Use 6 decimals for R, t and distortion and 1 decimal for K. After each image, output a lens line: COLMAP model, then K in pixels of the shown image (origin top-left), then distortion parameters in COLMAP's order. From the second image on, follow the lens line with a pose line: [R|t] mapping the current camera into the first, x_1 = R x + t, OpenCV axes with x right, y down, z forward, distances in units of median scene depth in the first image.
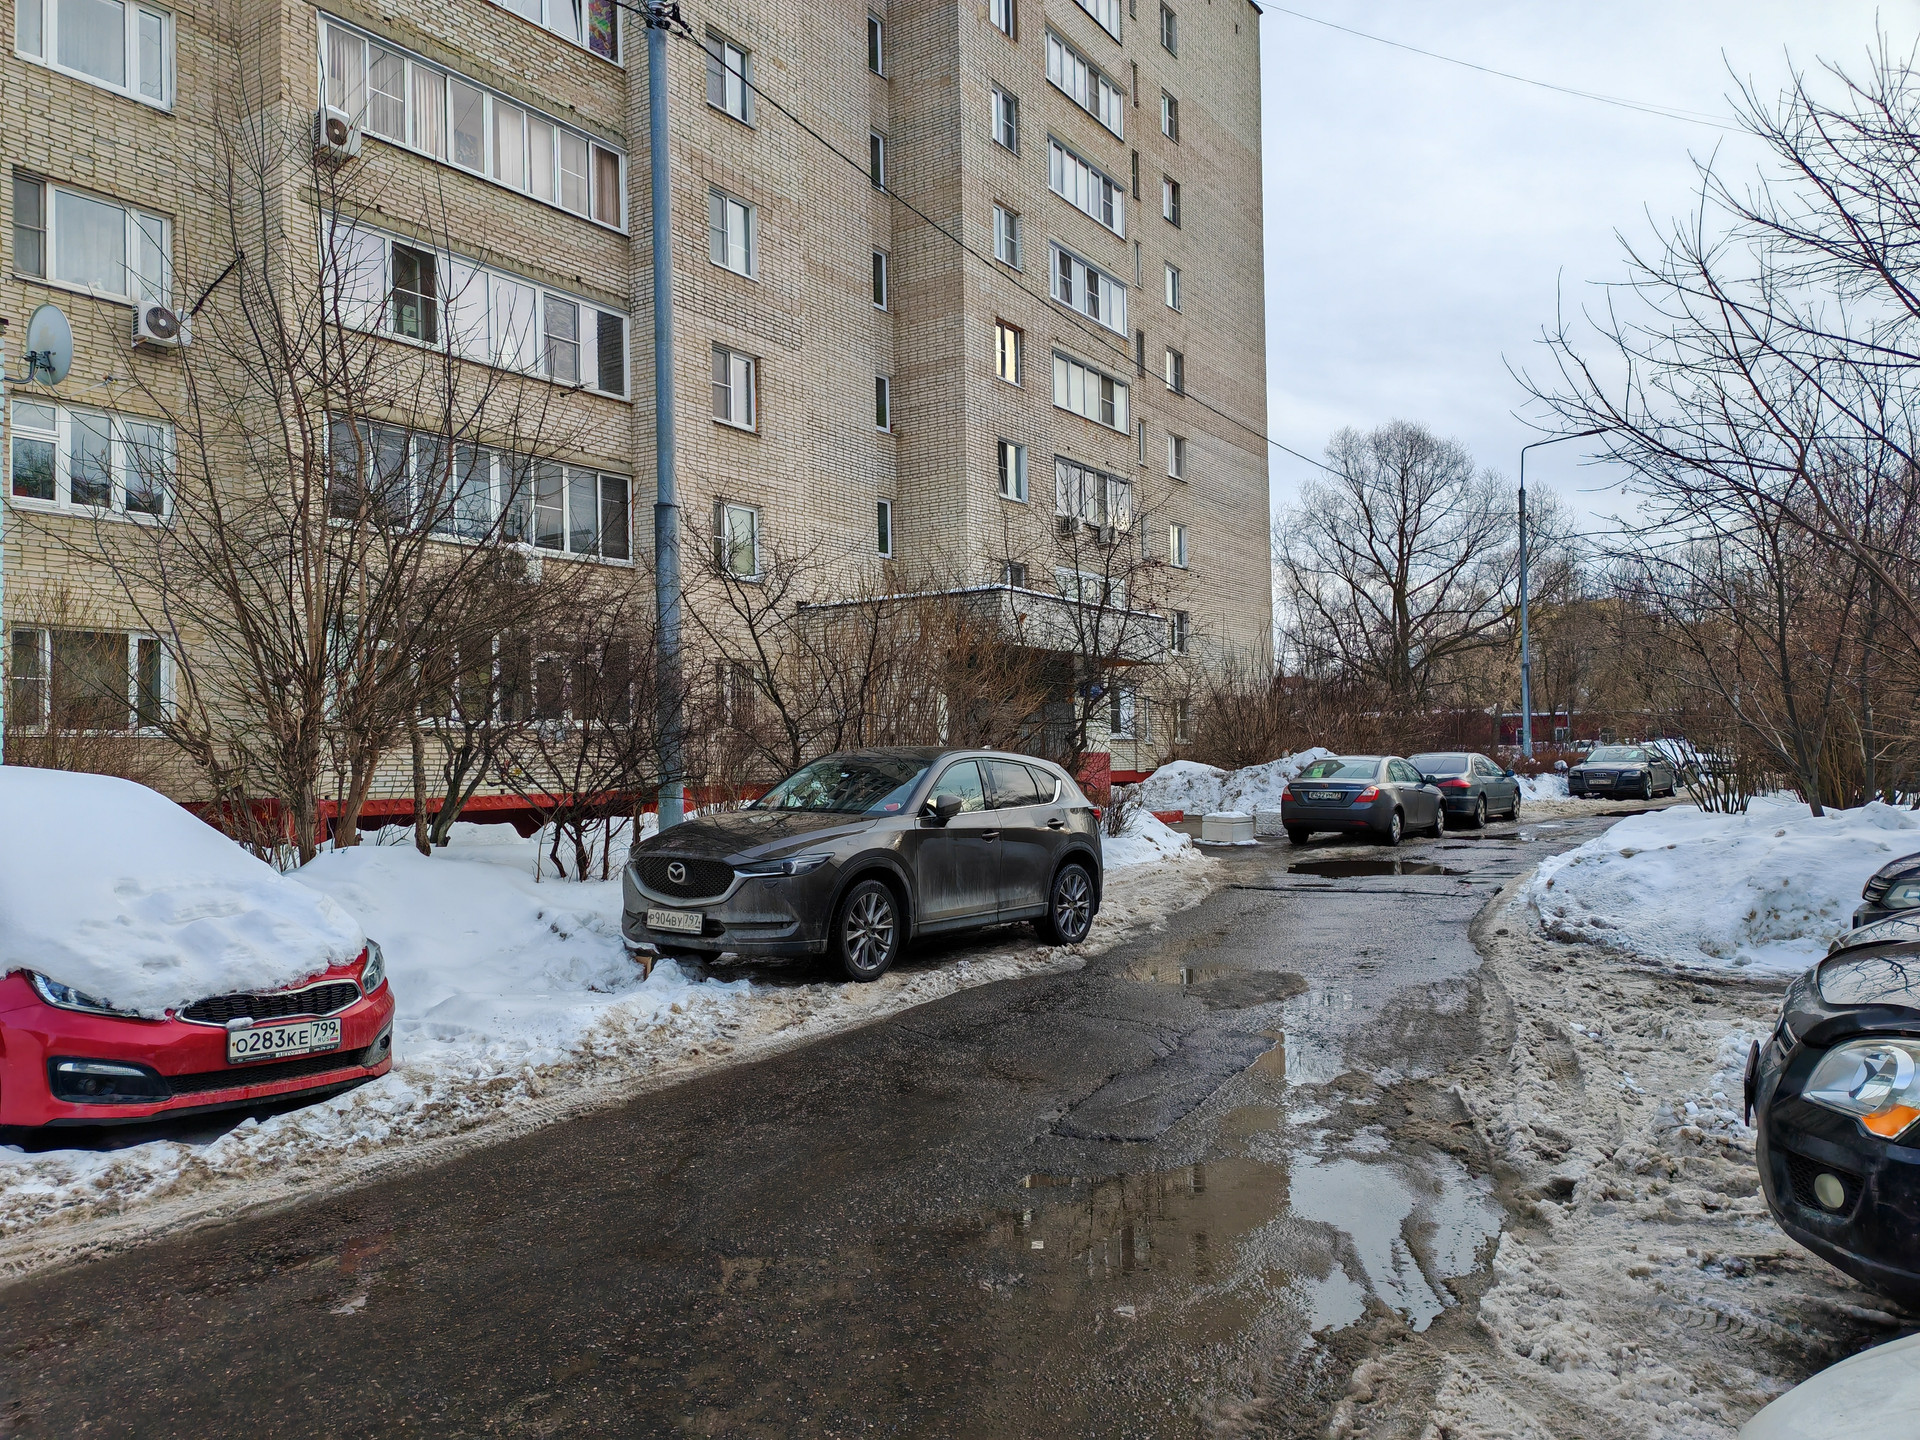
lens RADIAL K [[1393.7, 0, 960.0], [0, 1393.7, 720.0], [0, 0, 1]] dist [0.071339, -0.065701]
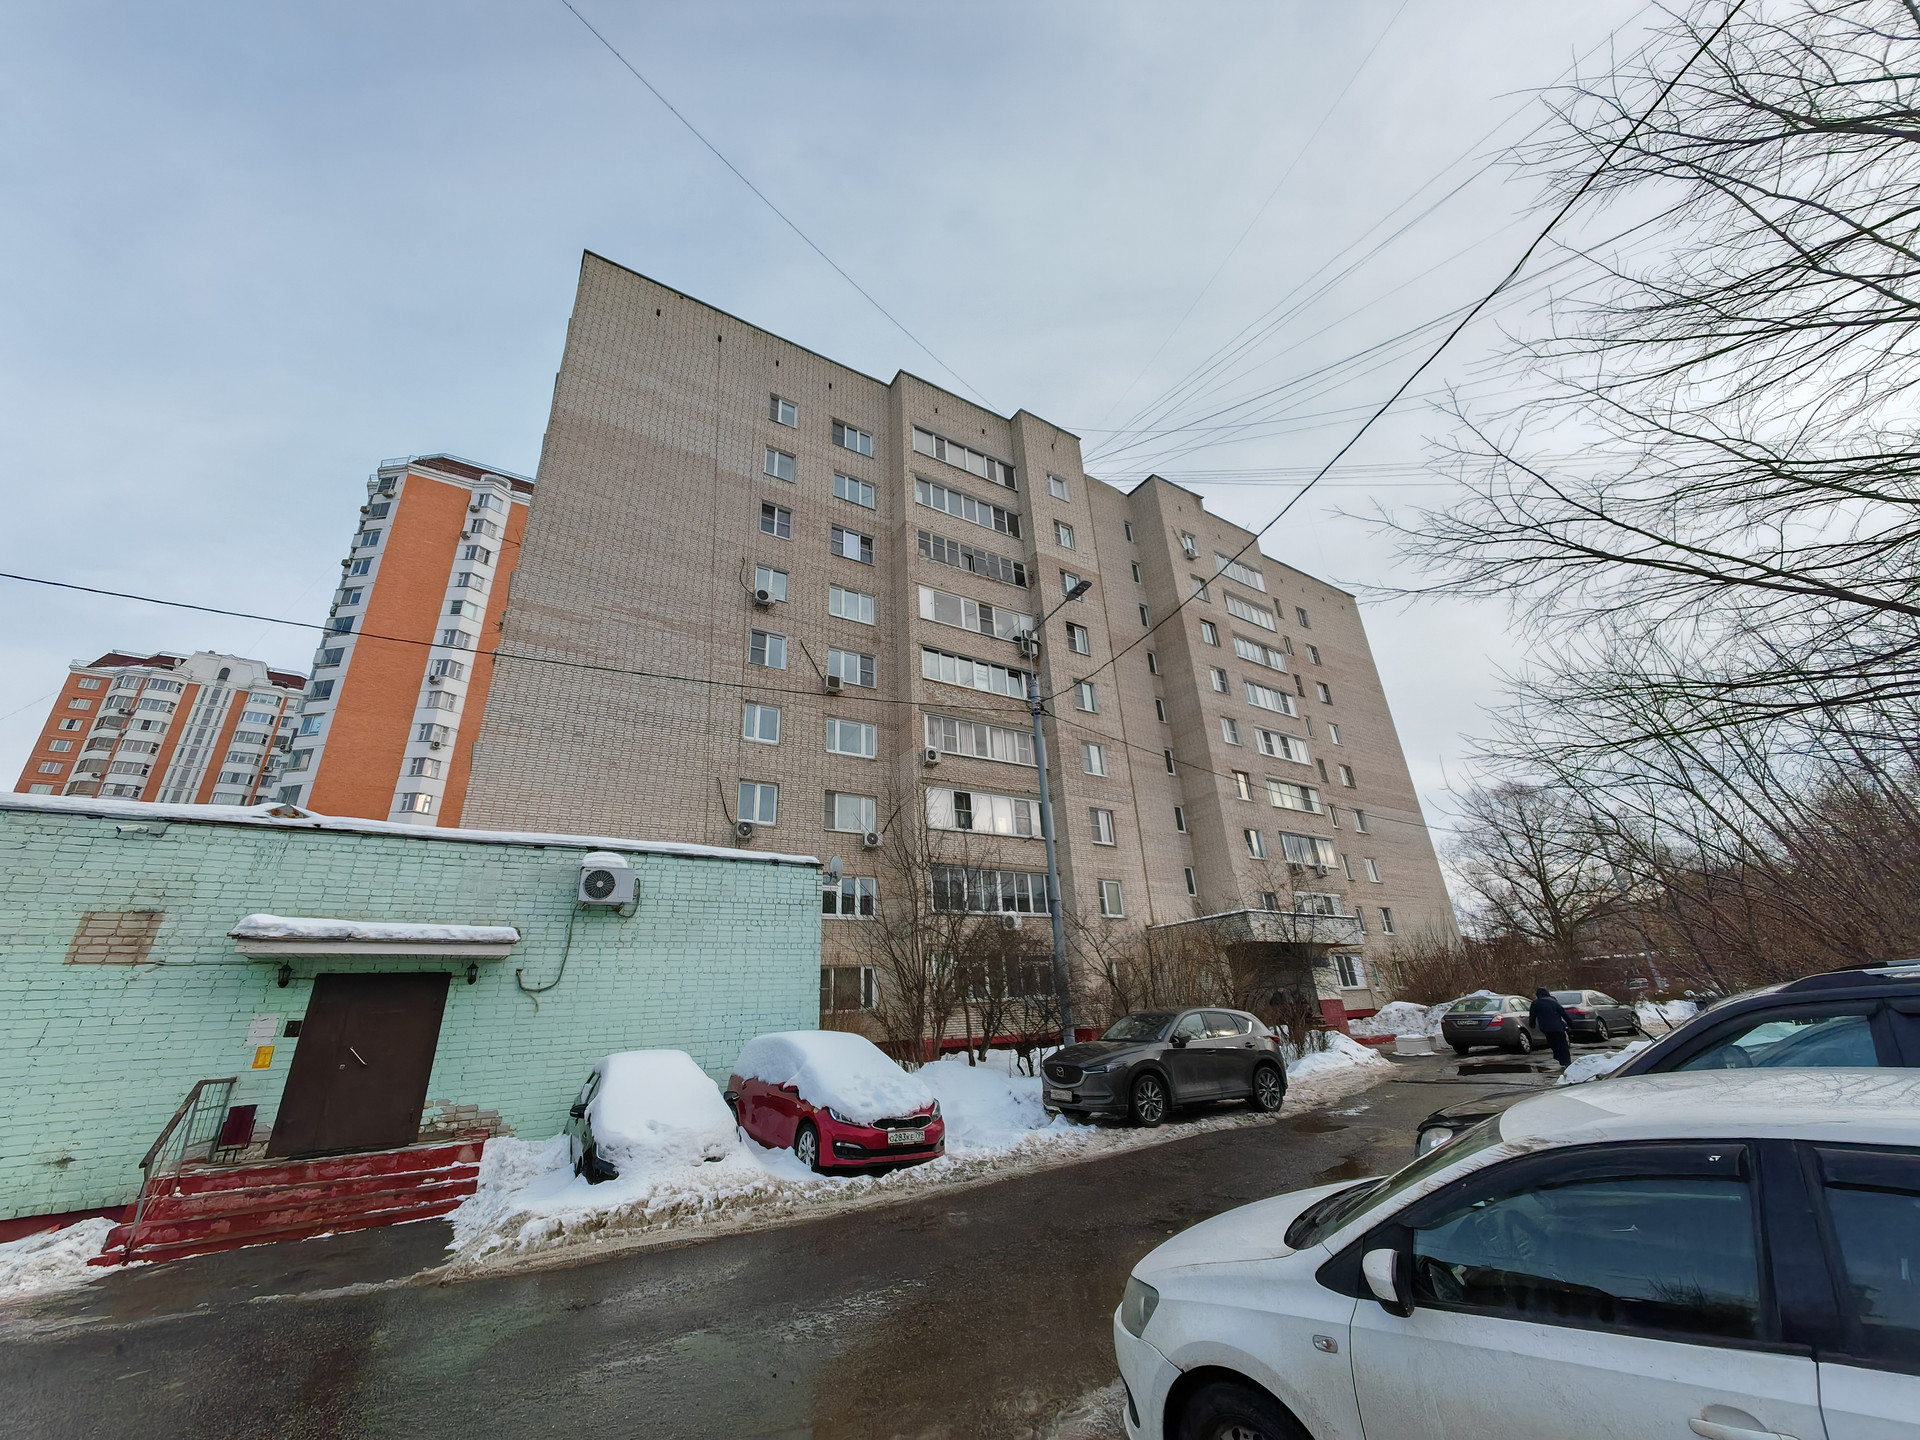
lens RADIAL K [[722.0, 0, 961.7], [0, 722.0, 715.8], [0, 0, 1]] dist [0.001114, 0.000339]
pose [[0.918651, -0.181569, -0.350873, 0.072049], [0.047473, 0.932430, -0.358218, -0.008195], [0.392206, 0.312421, 0.865198, -0.116898]]
